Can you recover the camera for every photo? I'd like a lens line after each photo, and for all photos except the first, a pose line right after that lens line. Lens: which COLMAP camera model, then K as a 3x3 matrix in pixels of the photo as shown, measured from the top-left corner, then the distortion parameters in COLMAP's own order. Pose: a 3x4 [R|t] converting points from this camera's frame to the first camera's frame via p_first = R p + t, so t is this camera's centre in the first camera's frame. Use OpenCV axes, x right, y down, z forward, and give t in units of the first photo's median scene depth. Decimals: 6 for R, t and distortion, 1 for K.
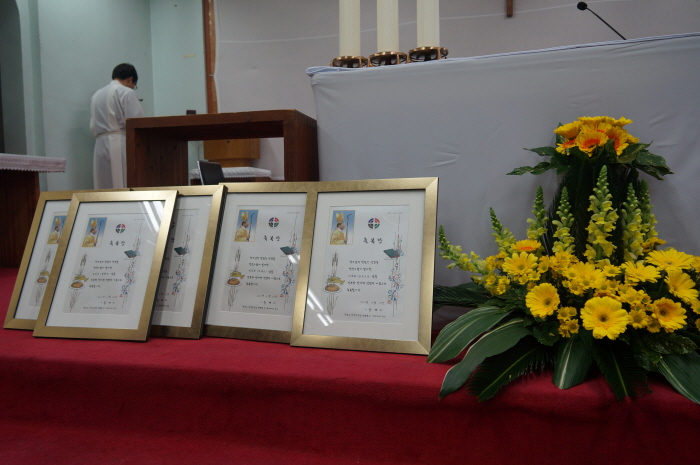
lens RADIAL K [[560.0, 0, 342.7], [0, 560.0, 231.8], [0, 0, 1]] dist [0.006255, 0.051338]
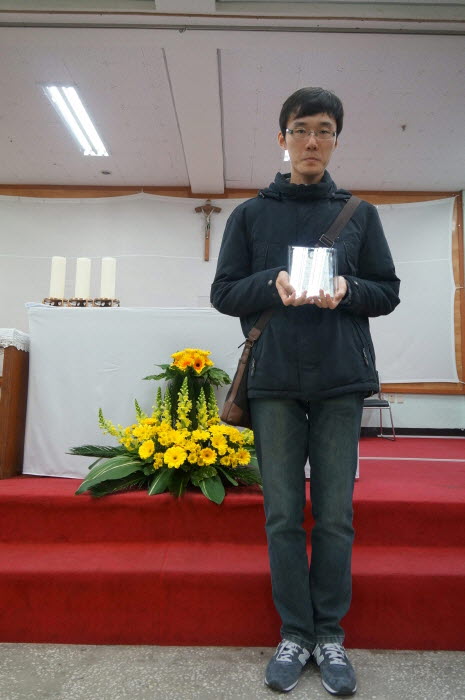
lens RADIAL K [[560.0, 0, 232.5], [0, 560.0, 350.0], [0, 0, 1]] dist [0.006255, 0.051338]
pose [[0.965464, 0.066056, 0.252024, 0.140544], [-0.027042, 0.987508, -0.155232, 0.075768], [-0.259130, 0.143056, 0.955189, -0.799165]]
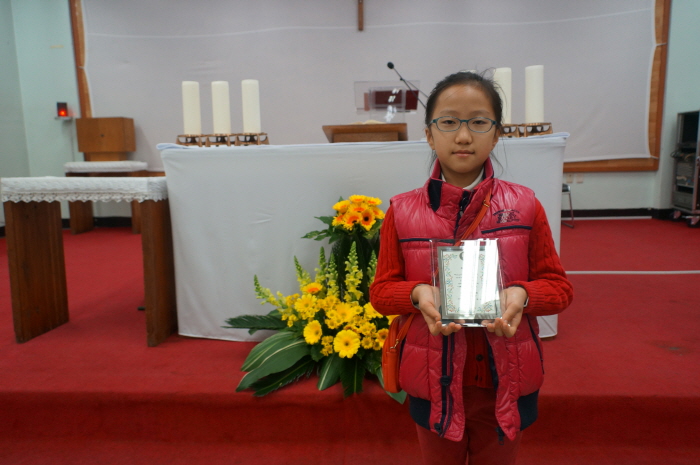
lens RADIAL K [[560.0, 0, 342.7], [0, 560.0, 231.8], [0, 0, 1]] dist [0.006255, 0.051338]
pose [[0.982713, -0.025758, 0.183335, 0.153313], [0.009824, 0.996134, 0.087297, -0.274517], [-0.184875, -0.083987, 0.979167, -0.479730]]
